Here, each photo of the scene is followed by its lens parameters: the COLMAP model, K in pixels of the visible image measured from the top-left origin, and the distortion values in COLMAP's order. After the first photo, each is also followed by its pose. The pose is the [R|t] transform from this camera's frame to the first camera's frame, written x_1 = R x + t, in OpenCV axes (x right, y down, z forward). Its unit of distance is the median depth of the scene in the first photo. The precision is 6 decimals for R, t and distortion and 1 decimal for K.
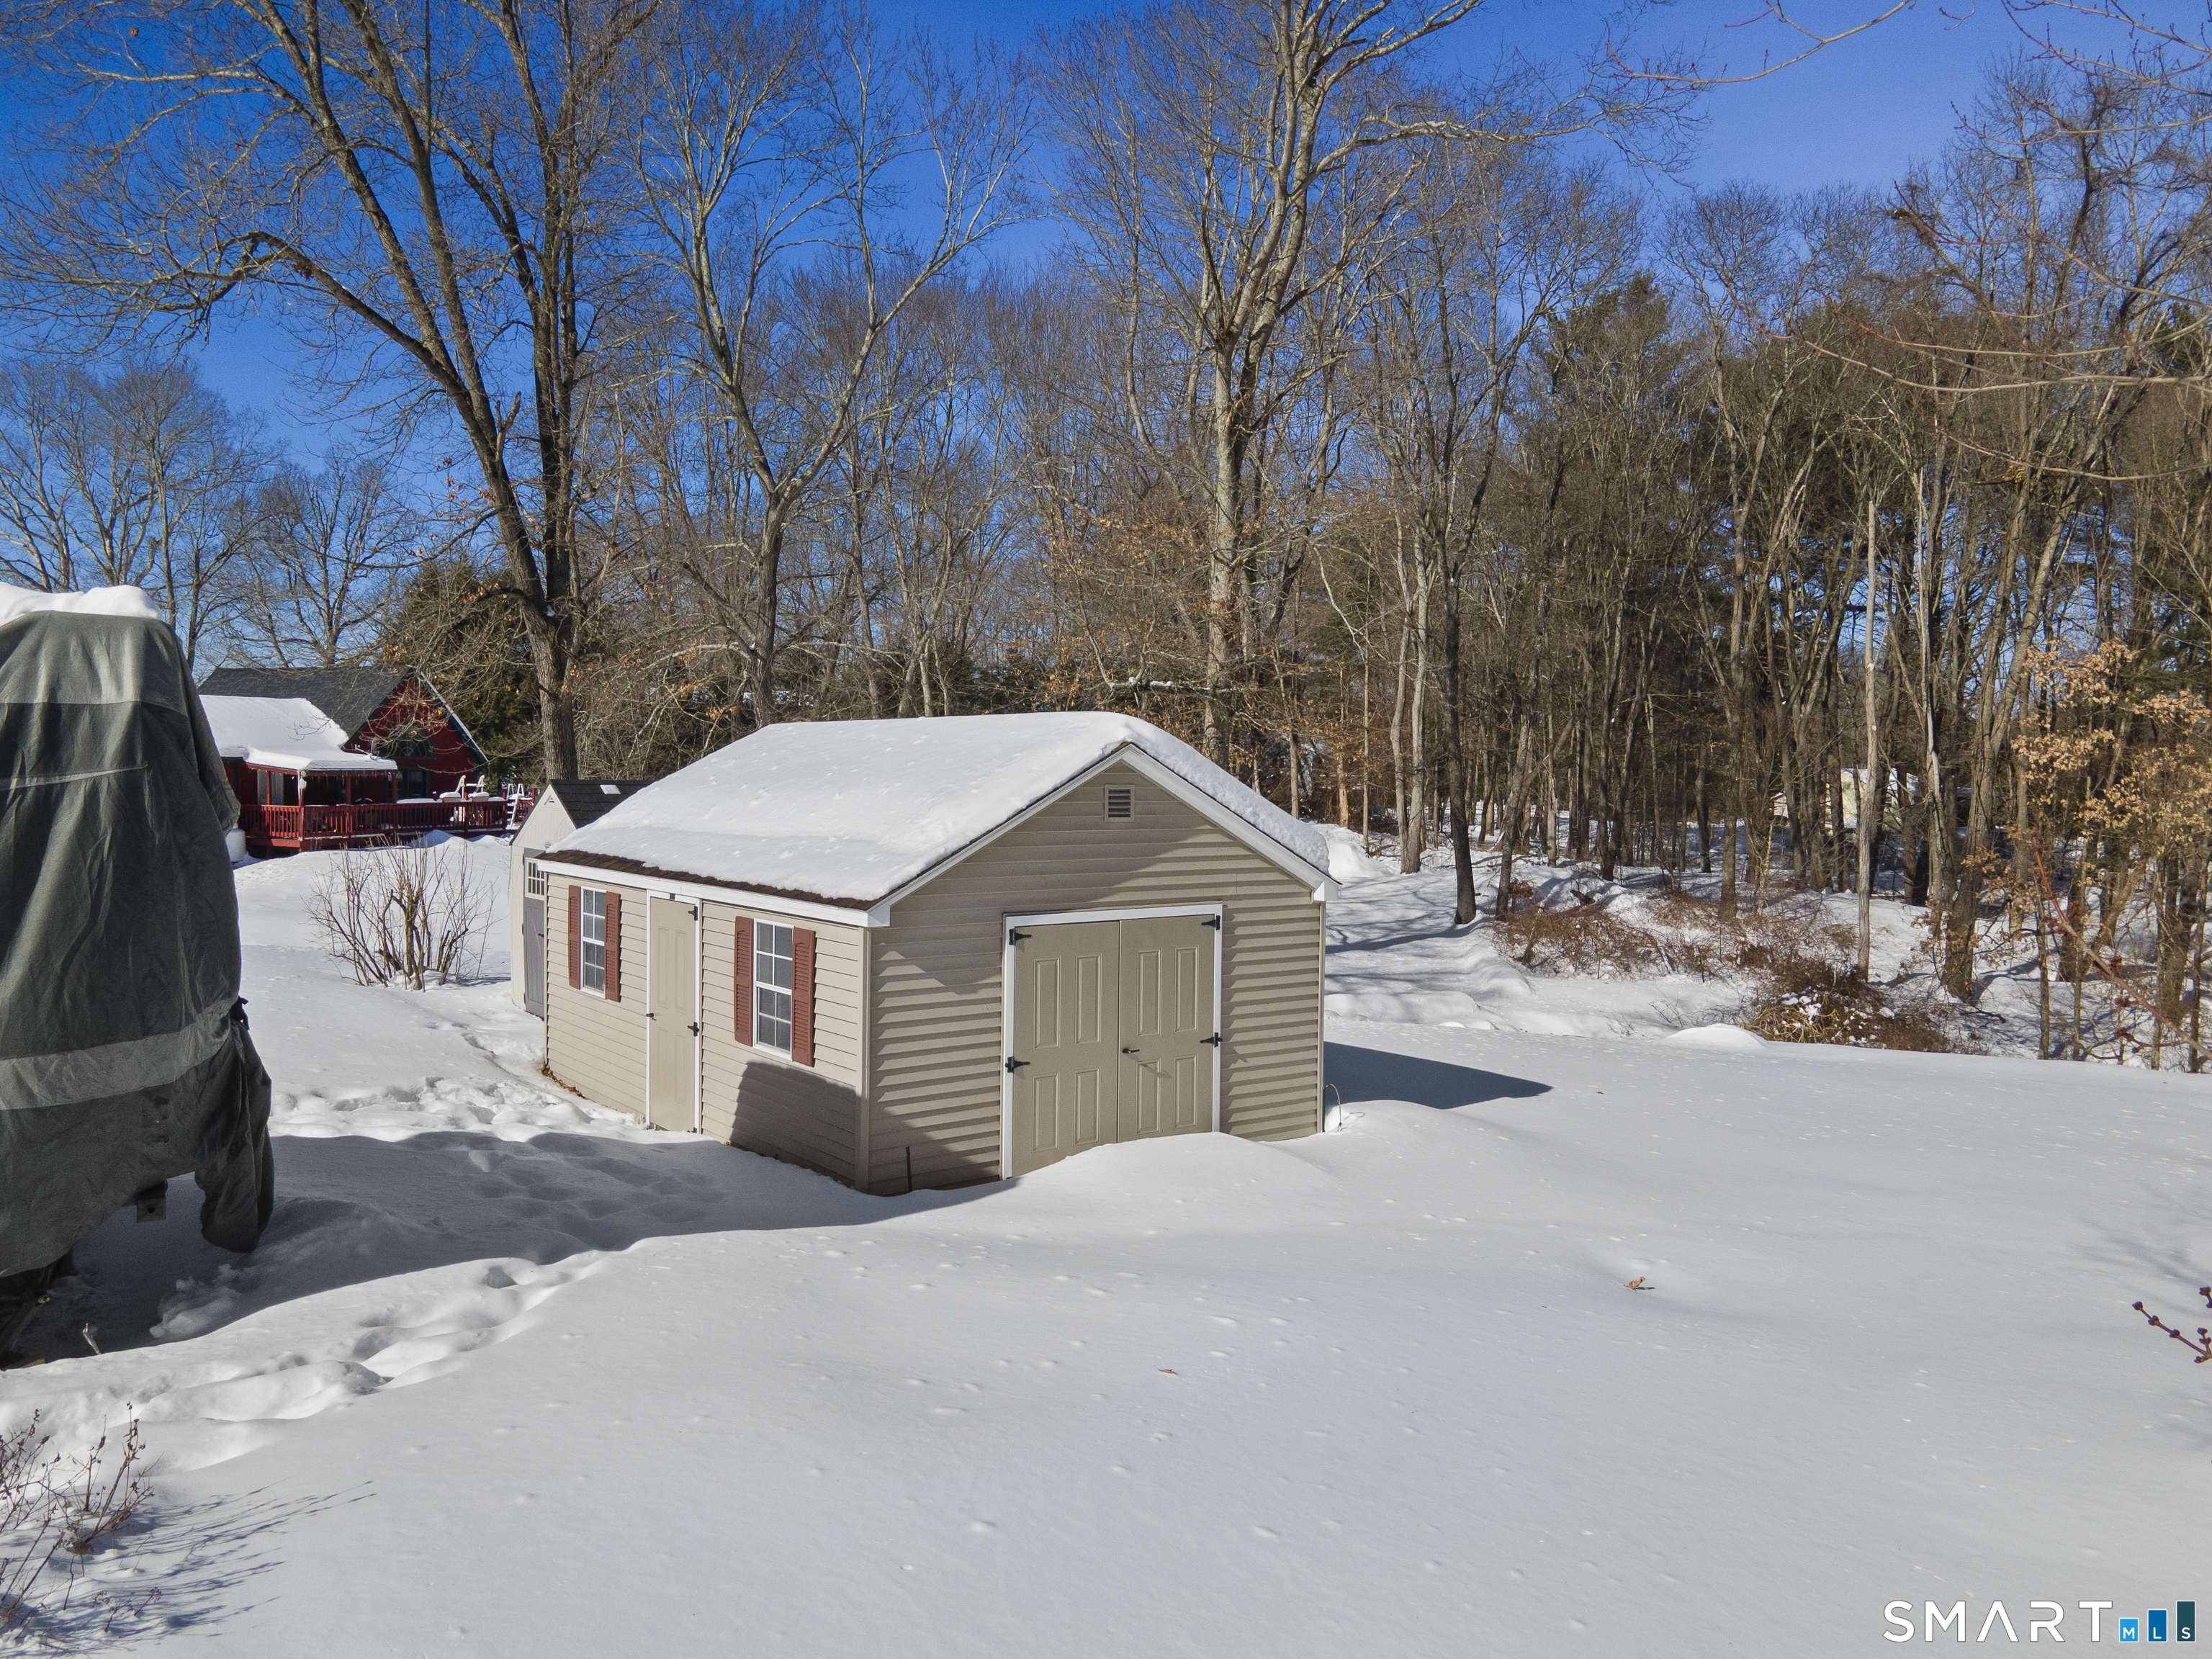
lens RADIAL K [[1560.0, 0, 1105.9], [0, 1560.0, 875.1], [0, 0, 1]] dist [0.043757, 0.001699]
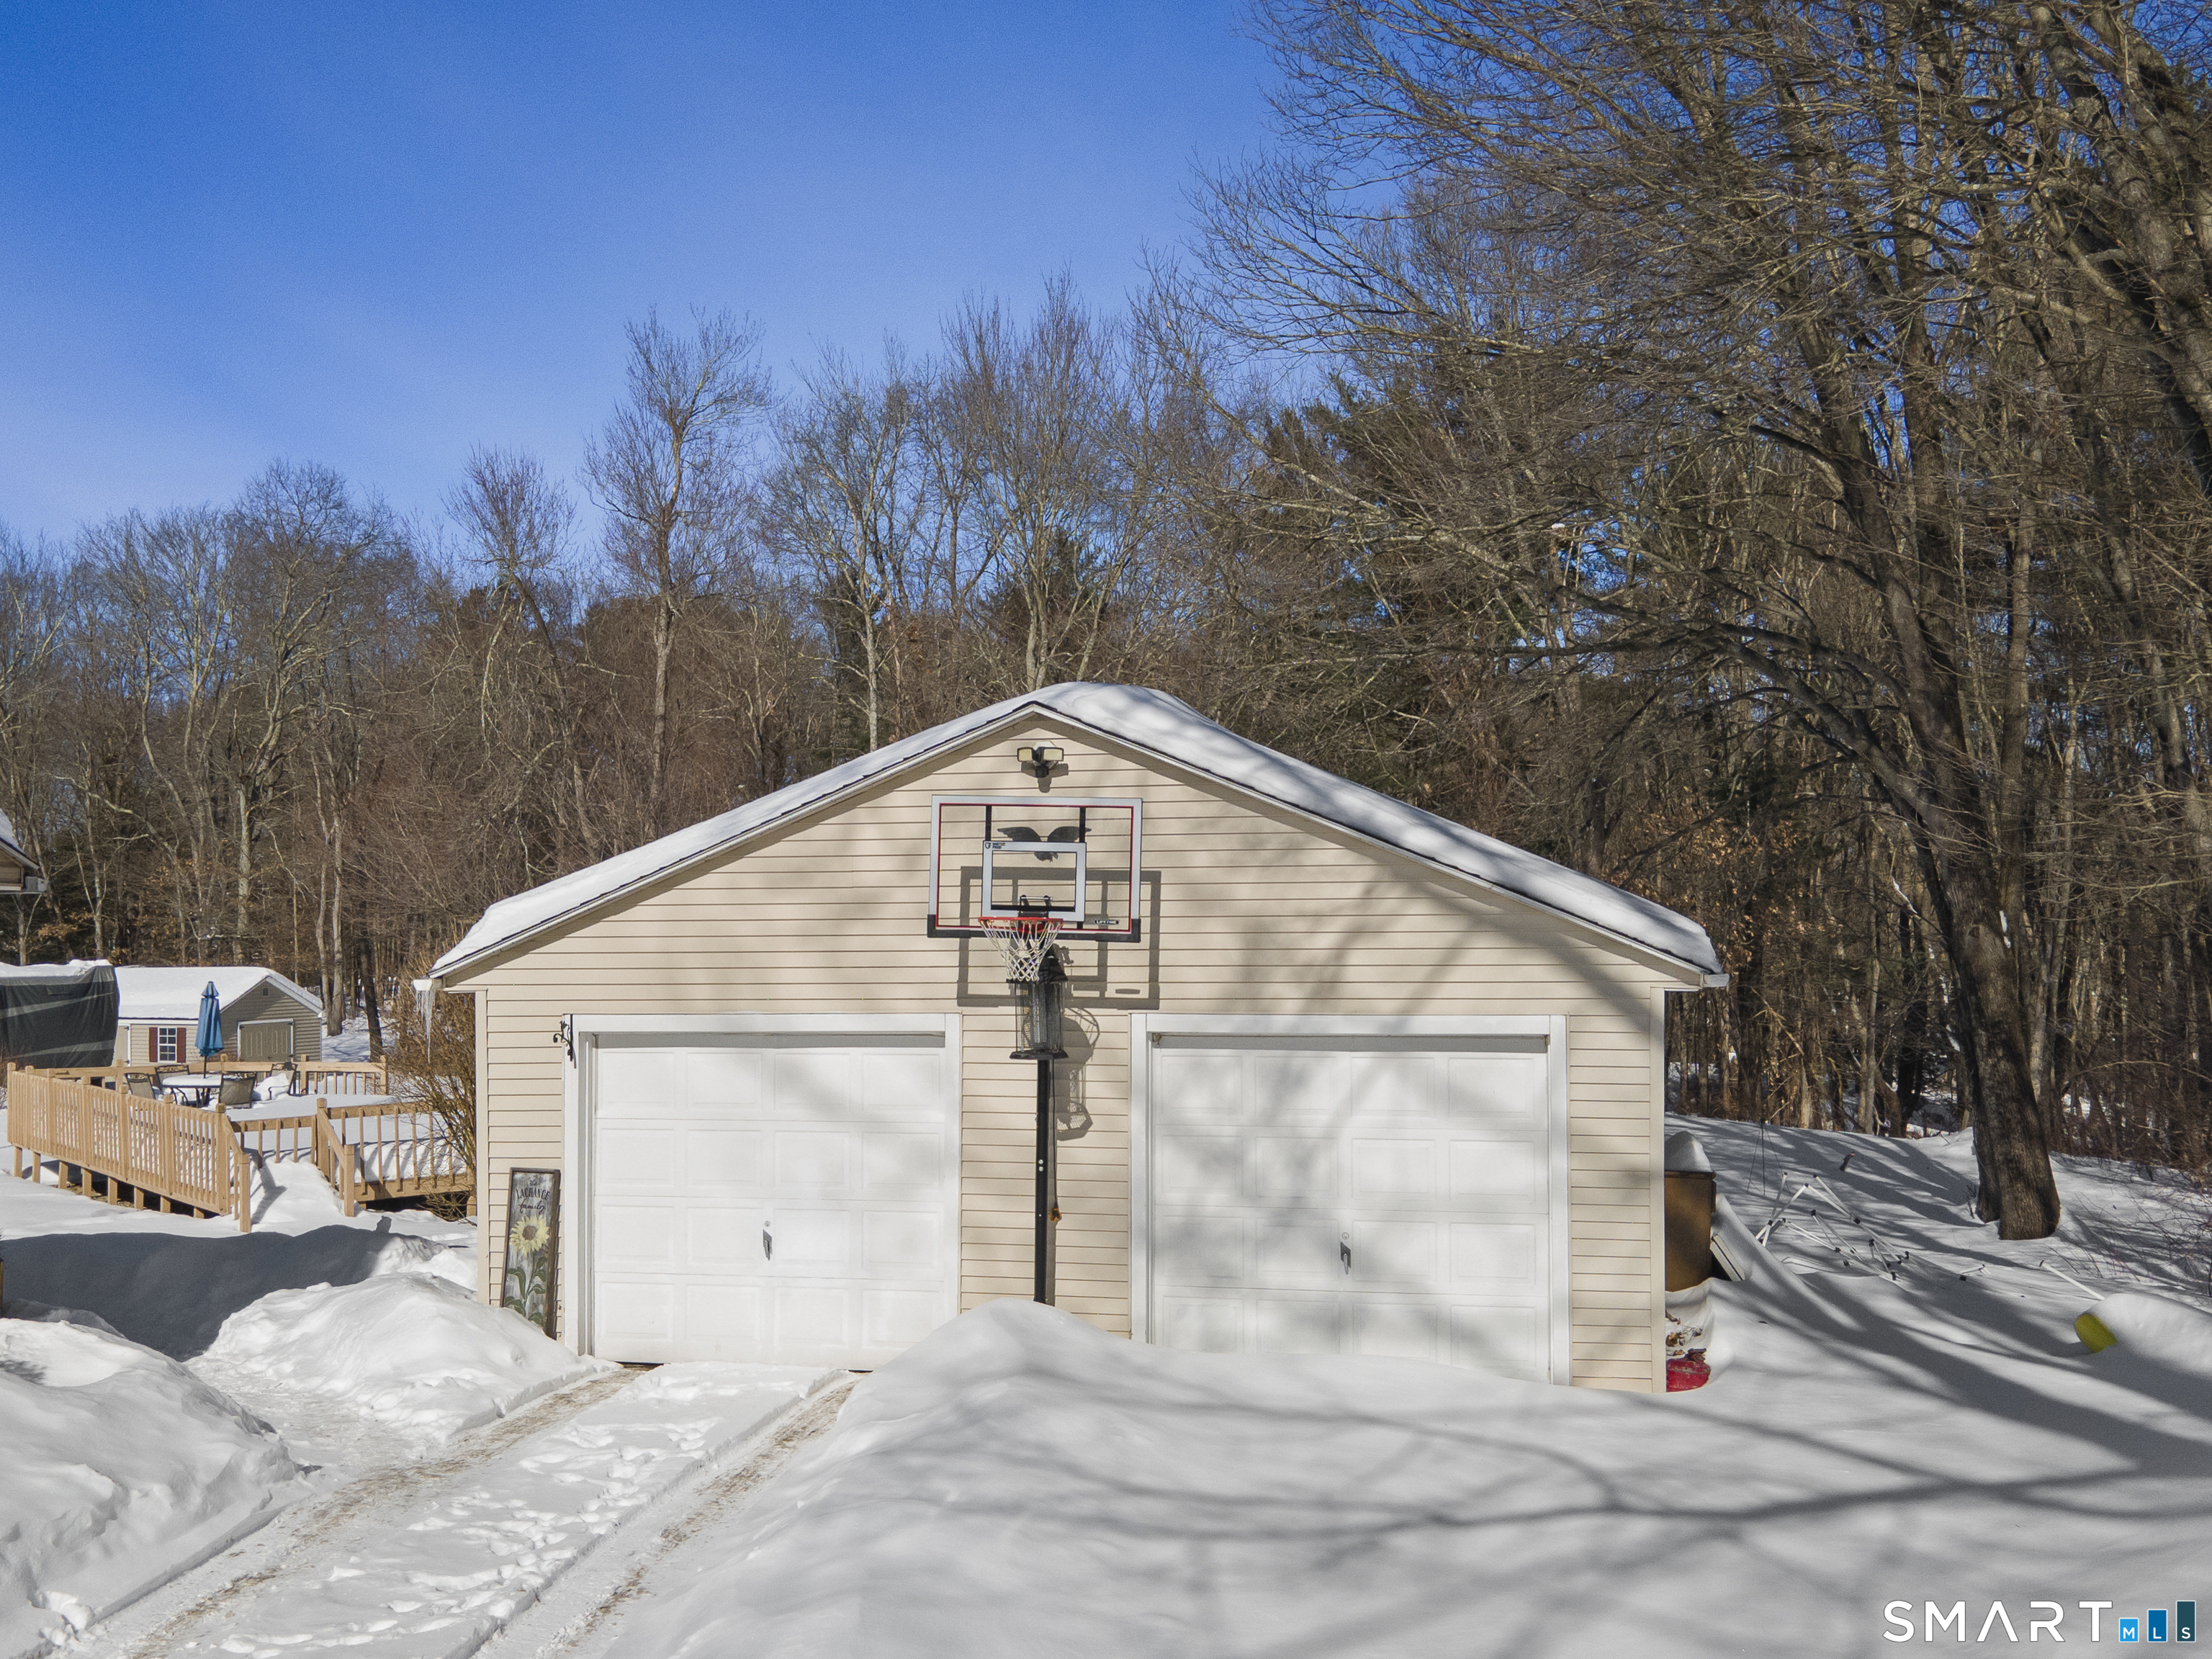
lens RADIAL K [[1932.2, 0, 1106.0], [0, 1932.2, 829.5], [0, 0, 1]] dist [-0.062659, 0.001934]
pose [[0.835126, 0.001475, 0.550057, -0.223881], [0.064014, 0.992941, -0.099853, 0.042348], [-0.546321, 0.118601, 0.829136, -1.076166]]
